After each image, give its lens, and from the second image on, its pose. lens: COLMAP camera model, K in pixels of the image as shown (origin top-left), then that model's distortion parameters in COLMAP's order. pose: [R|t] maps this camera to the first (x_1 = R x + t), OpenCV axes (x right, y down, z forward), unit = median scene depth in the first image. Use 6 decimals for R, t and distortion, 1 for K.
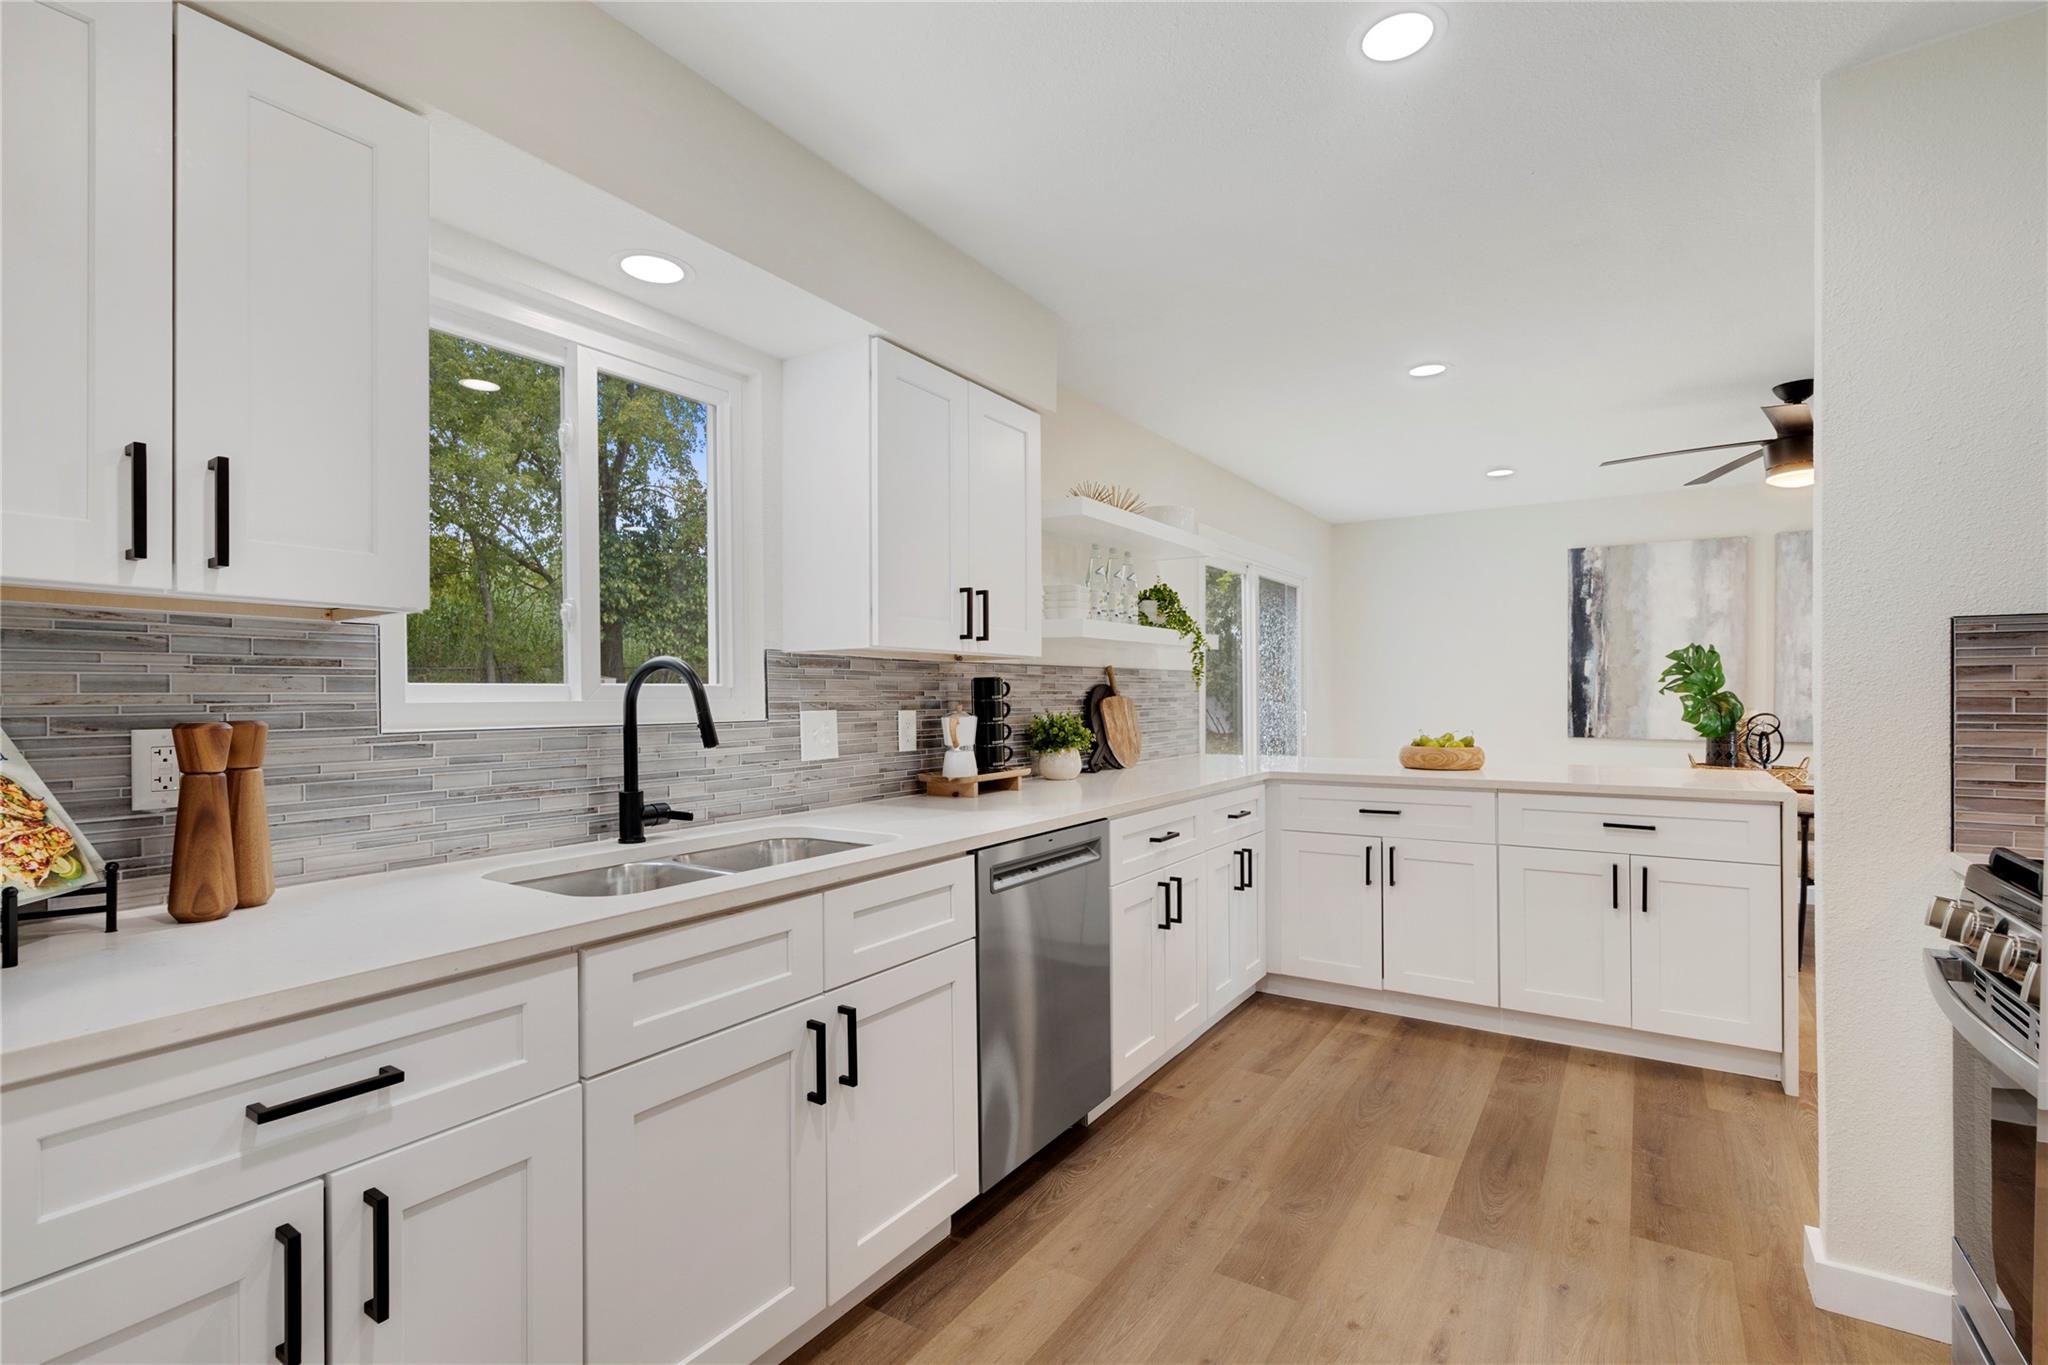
lens RADIAL K [[953.3, 0, 1010.0], [0, 953.3, 692.5], [0, 0, 1]] dist [0.001549, 0.001176]
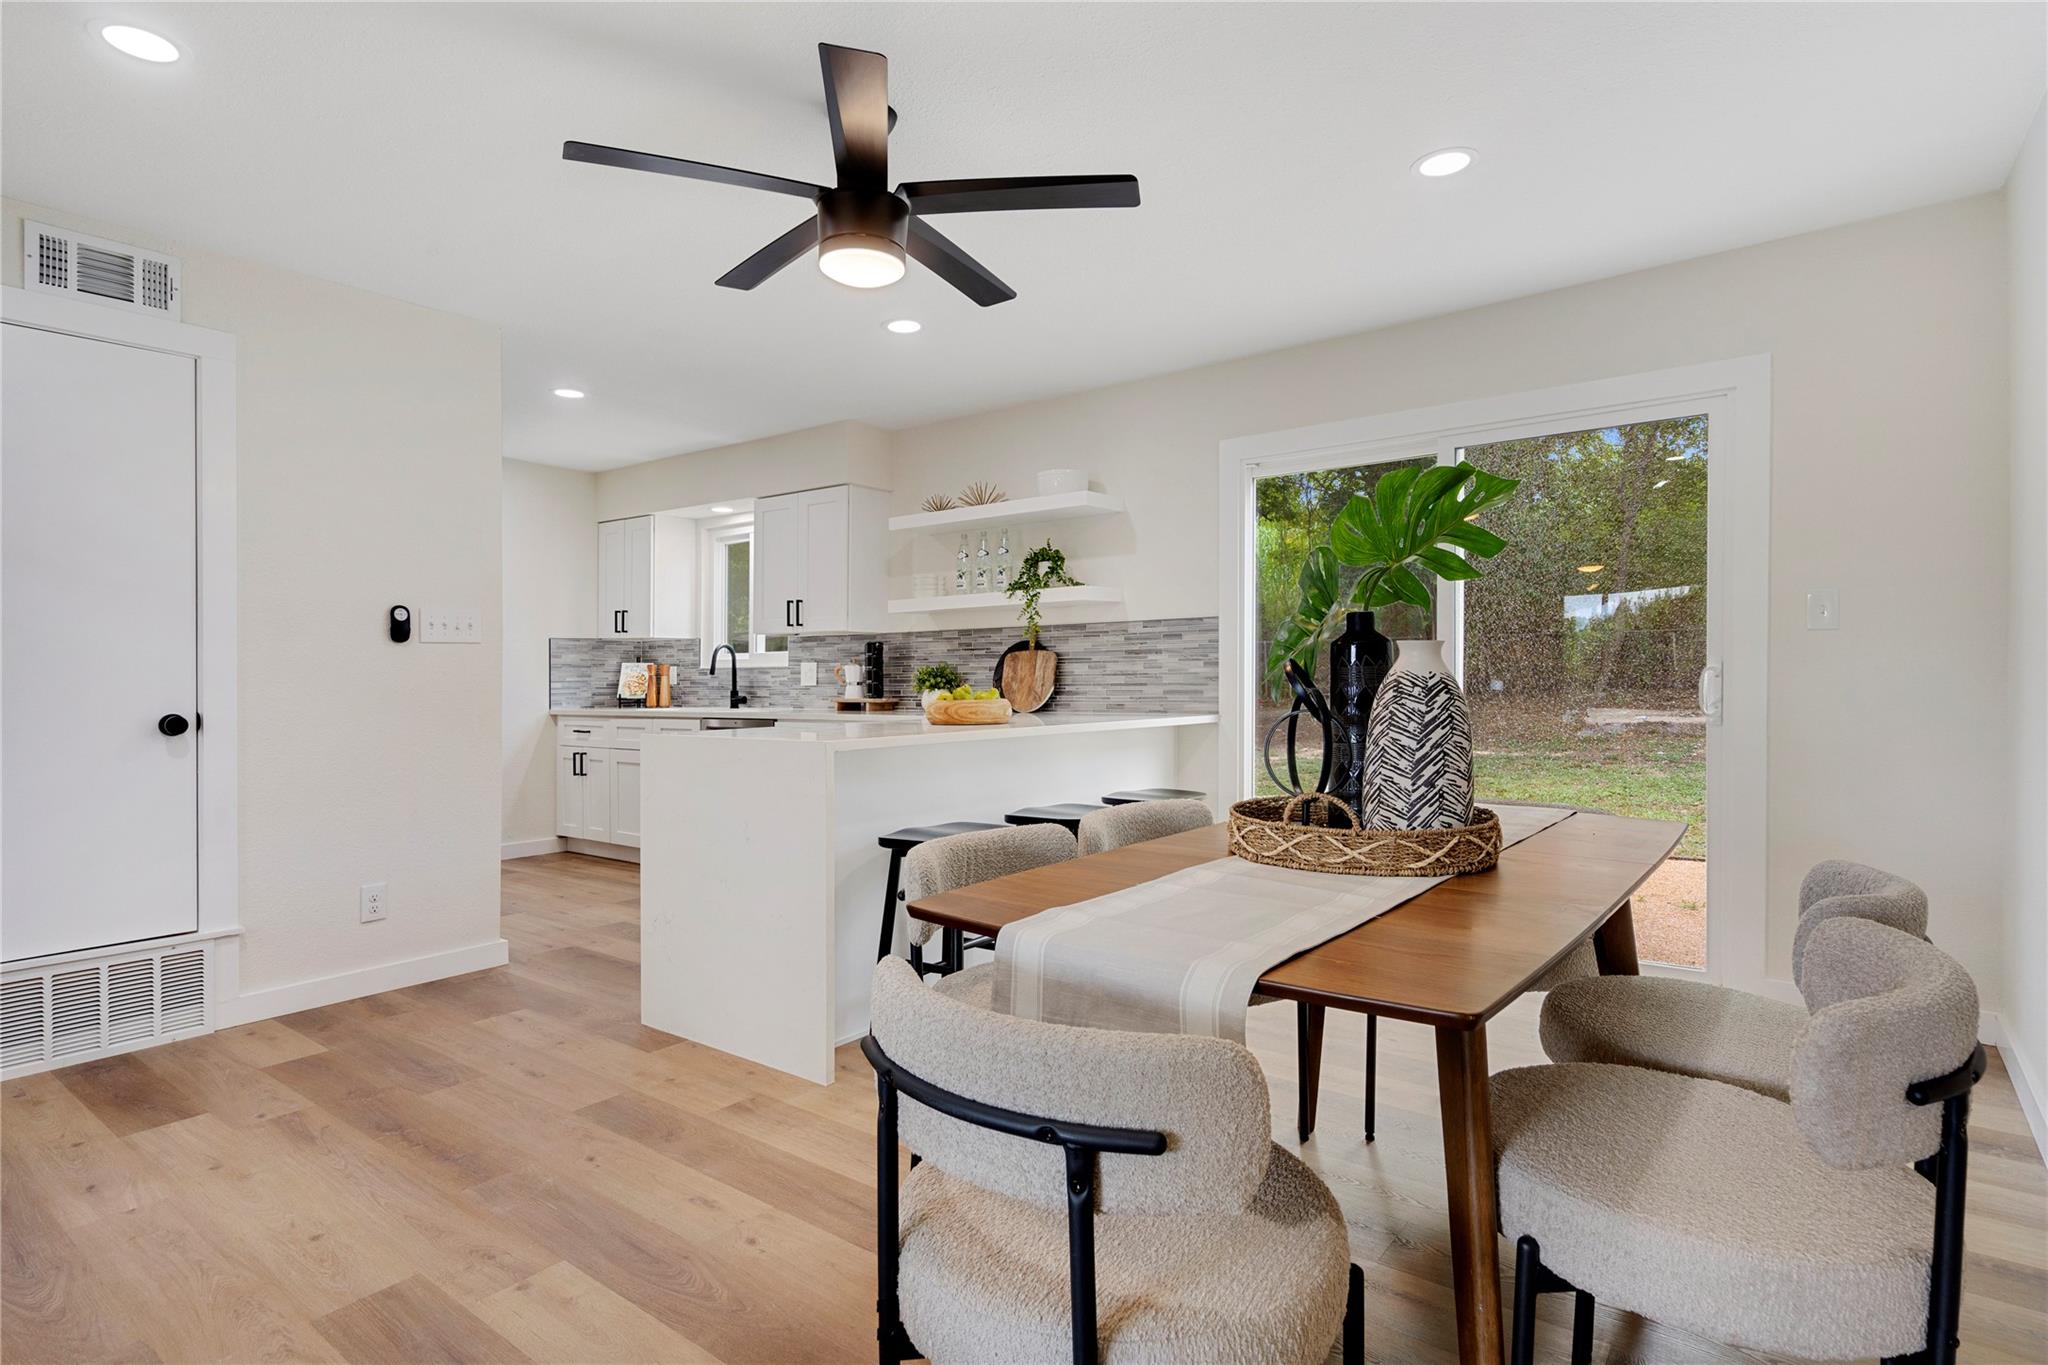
lens RADIAL K [[1077.0, 0, 1008.8], [0, 1077.0, 673.4], [0, 0, 1]] dist [0.002094, -0.000285]
pose [[-0.090788, 0.003011, -0.995866, 1.472297], [0.011189, 0.999935, 0.002004, 0.029719], [0.995807, -0.010961, -0.090815, 1.134540]]
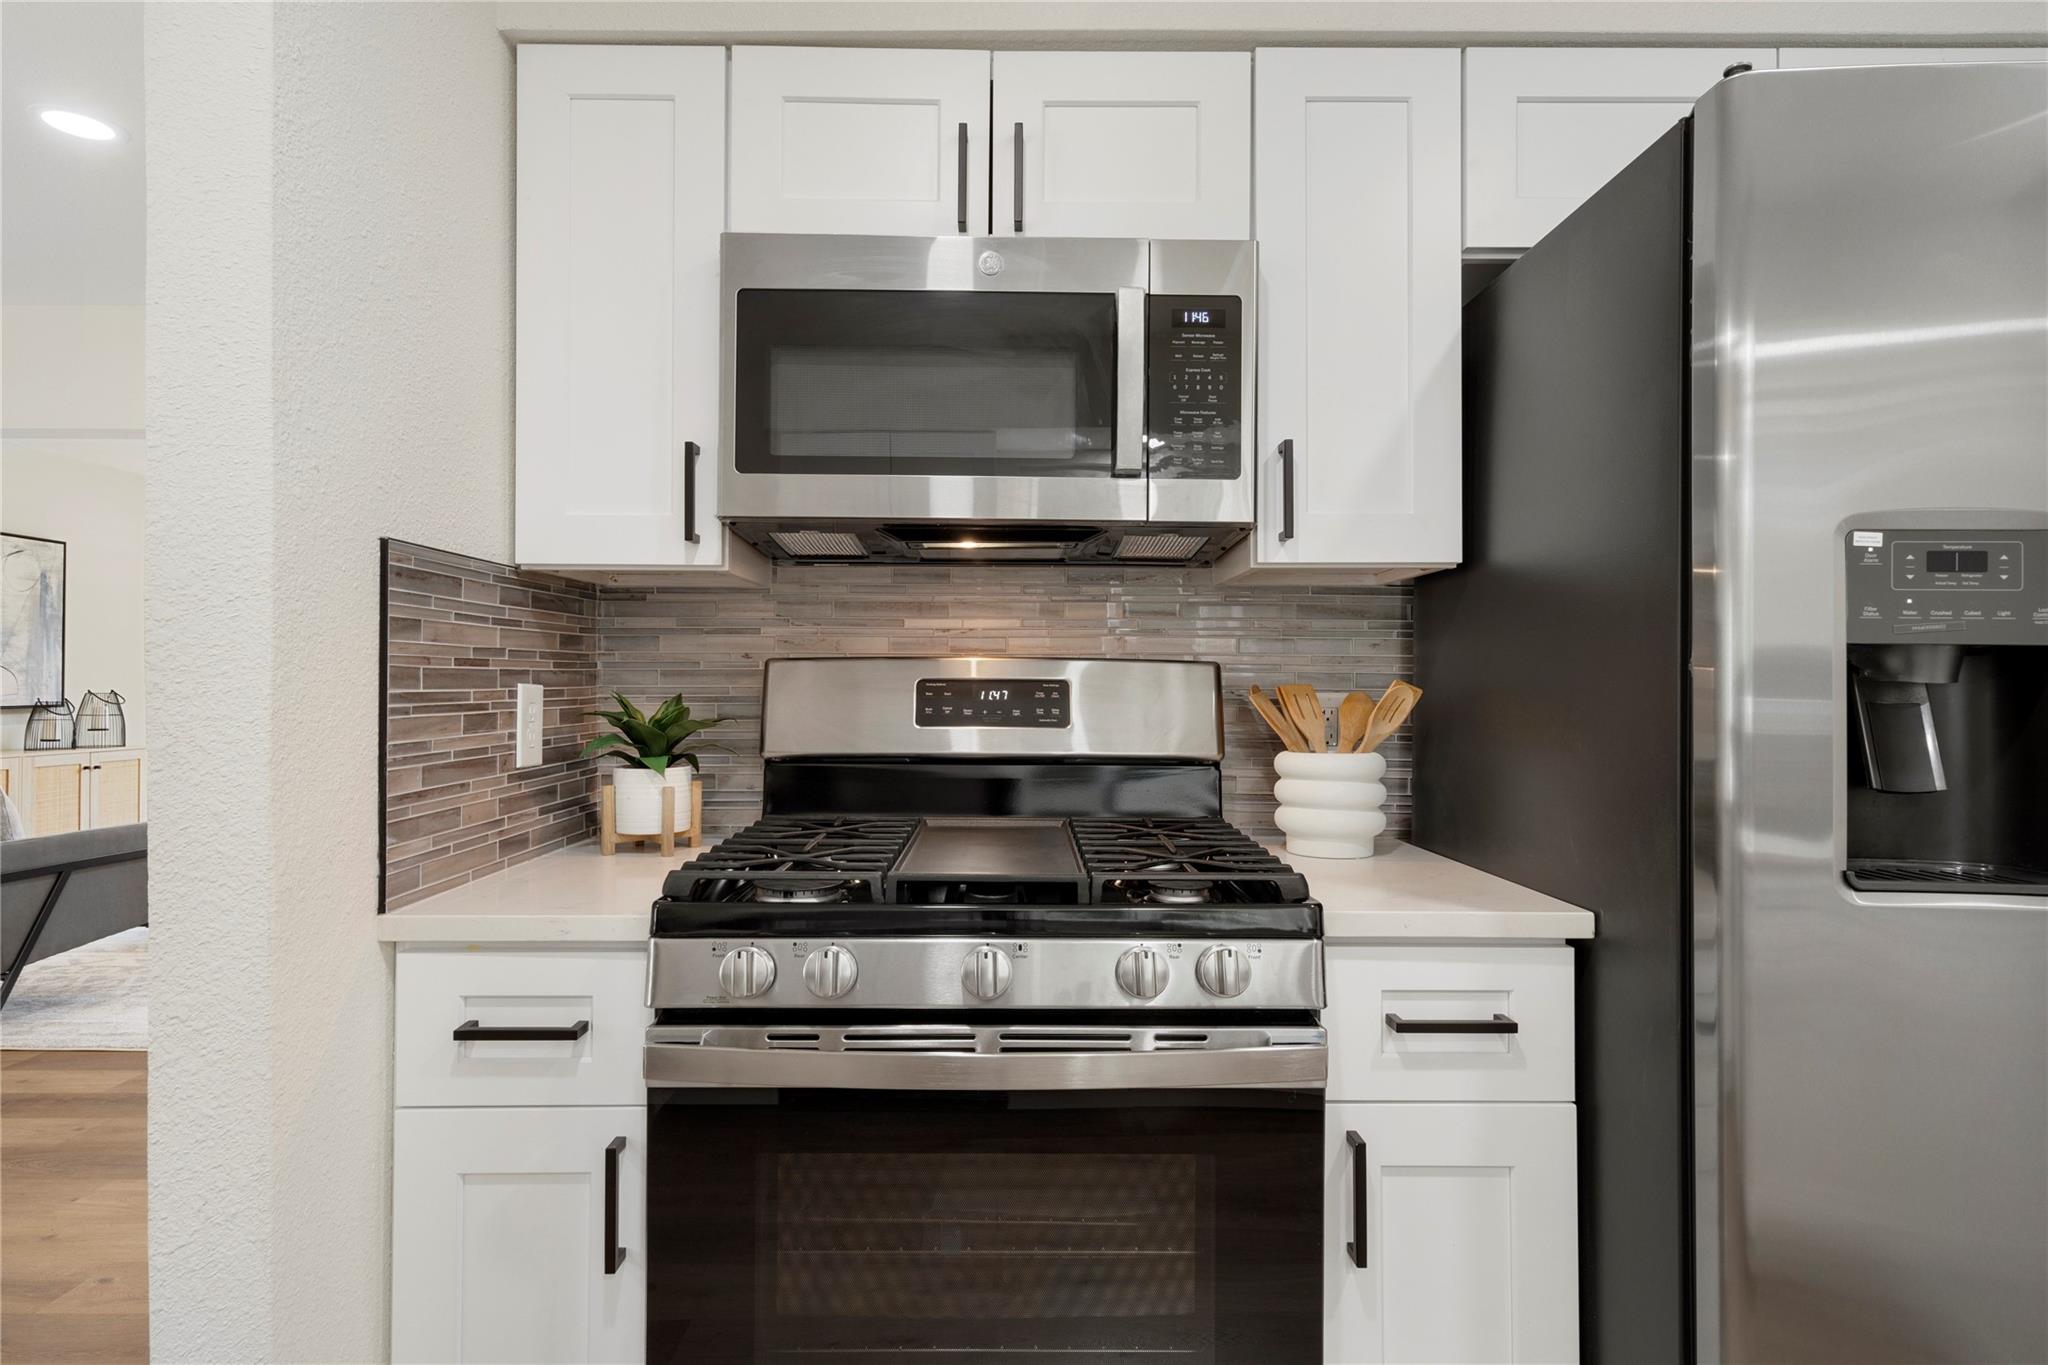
lens RADIAL K [[1070.7, 0, 1024.0], [0, 1070.7, 682.5], [0, 0, 1]] dist [0.001408, -0.000167]
pose [[-0.562142, -0.001390, 0.827039, 0.080515], [-0.006703, 0.999973, -0.002875, 0.006988], [-0.827013, -0.007160, -0.562137, 0.495536]]
